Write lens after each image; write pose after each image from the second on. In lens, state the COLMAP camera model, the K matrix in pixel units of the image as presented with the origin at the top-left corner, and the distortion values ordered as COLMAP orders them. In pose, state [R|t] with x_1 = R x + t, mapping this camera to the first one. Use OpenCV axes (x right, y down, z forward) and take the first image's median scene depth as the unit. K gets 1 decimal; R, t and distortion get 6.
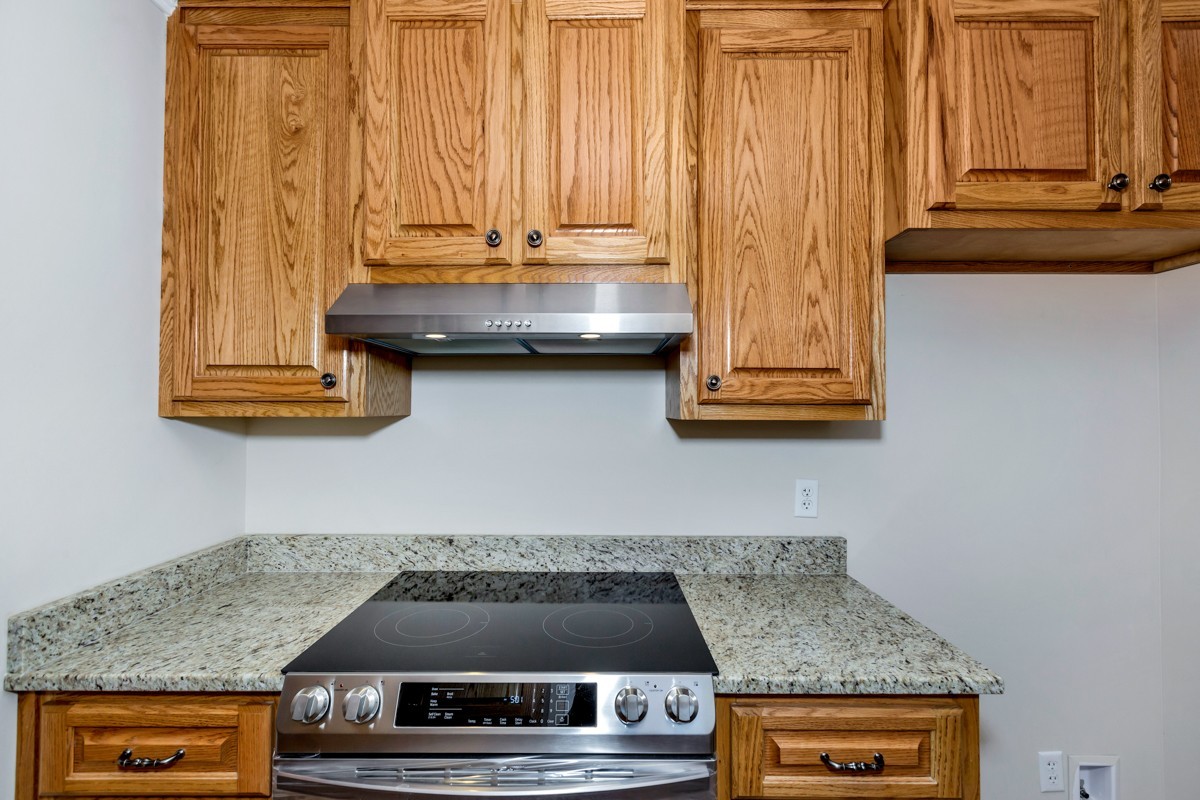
lens RADIAL K [[539.0, 0, 599.7], [0, 539.0, 398.2], [0, 0, 1]] dist [-0.003129, 0.000814]
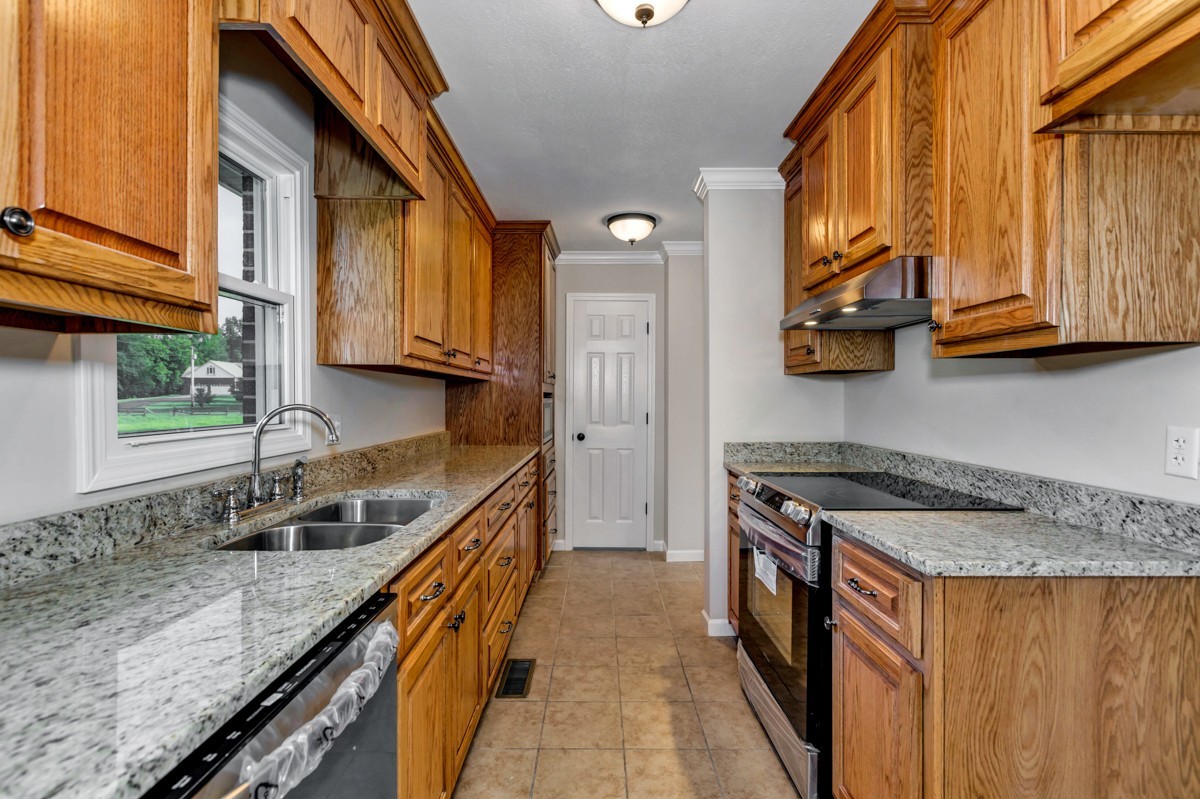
lens RADIAL K [[539.0, 0, 598.8], [0, 539.0, 399.2], [0, 0, 1]] dist [-0.003129, 0.000814]
pose [[0.011931, 0.001424, -0.999928, 1.147312], [0.017856, 0.999839, 0.001637, 0.097927], [0.999769, -0.017874, 0.011903, 0.179005]]
